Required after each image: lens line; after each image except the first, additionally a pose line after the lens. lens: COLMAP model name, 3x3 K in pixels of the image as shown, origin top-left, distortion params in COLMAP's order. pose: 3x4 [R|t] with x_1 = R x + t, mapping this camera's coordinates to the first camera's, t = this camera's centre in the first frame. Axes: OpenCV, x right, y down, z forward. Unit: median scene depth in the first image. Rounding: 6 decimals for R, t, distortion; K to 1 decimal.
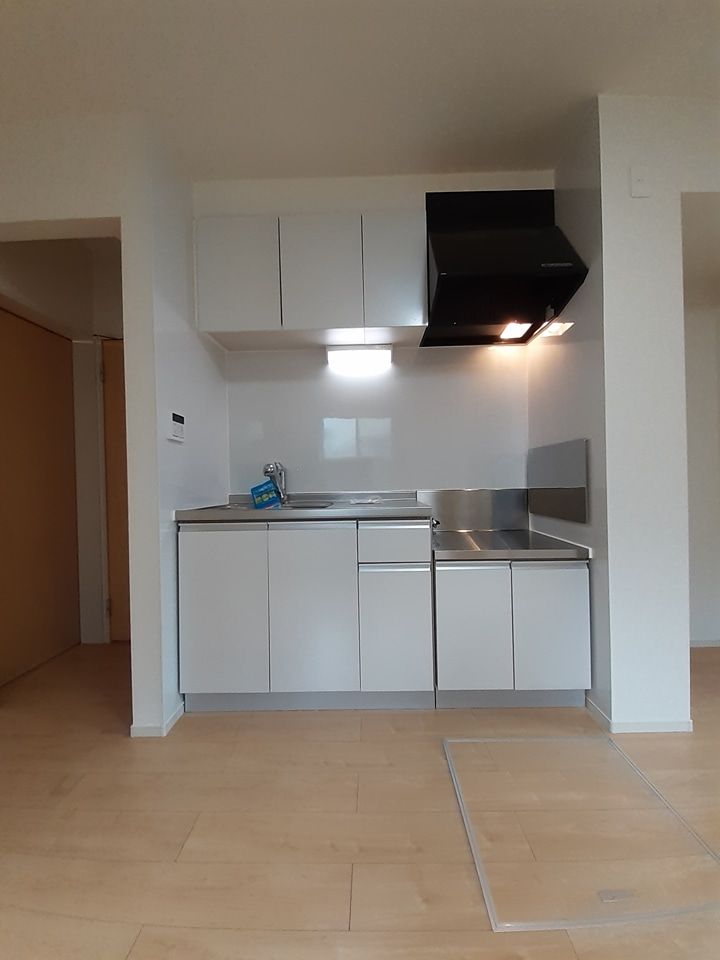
lens RADIAL K [[422.8, 0, 360.0], [0, 422.8, 480.0], [0, 0, 1]] dist [0.057960, -0.038217]
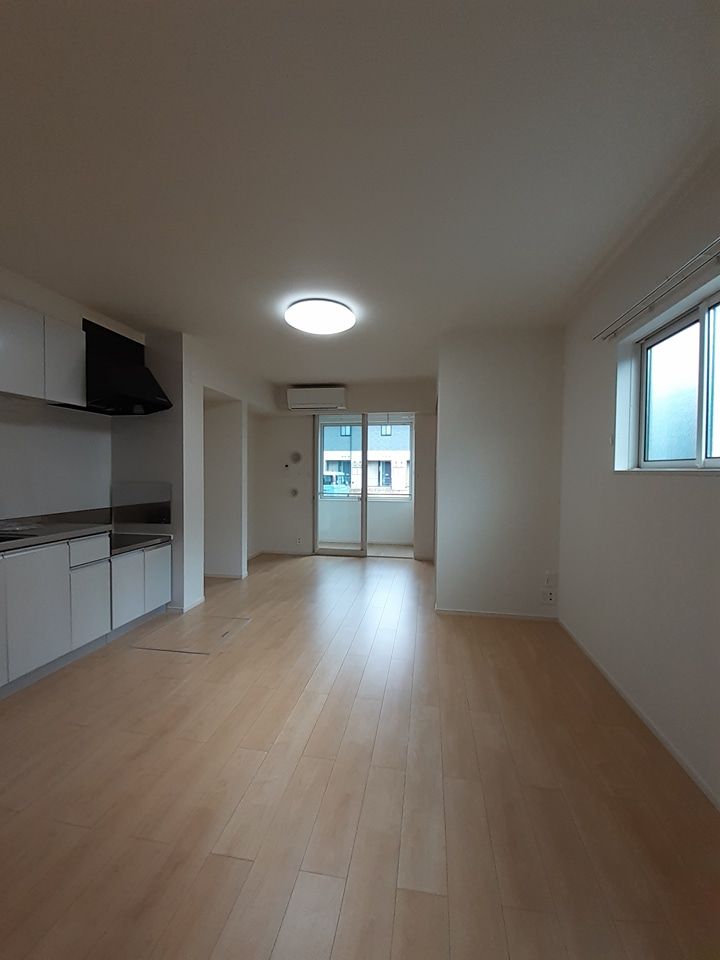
lens RADIAL K [[422.8, 0, 360.0], [0, 422.8, 480.0], [0, 0, 1]] dist [0.057960, -0.038217]
pose [[0.168555, -0.006762, 0.985669, -1.349929], [-0.016141, 0.999823, 0.009620, -0.144159], [-0.985560, -0.017531, 0.168416, -0.258942]]
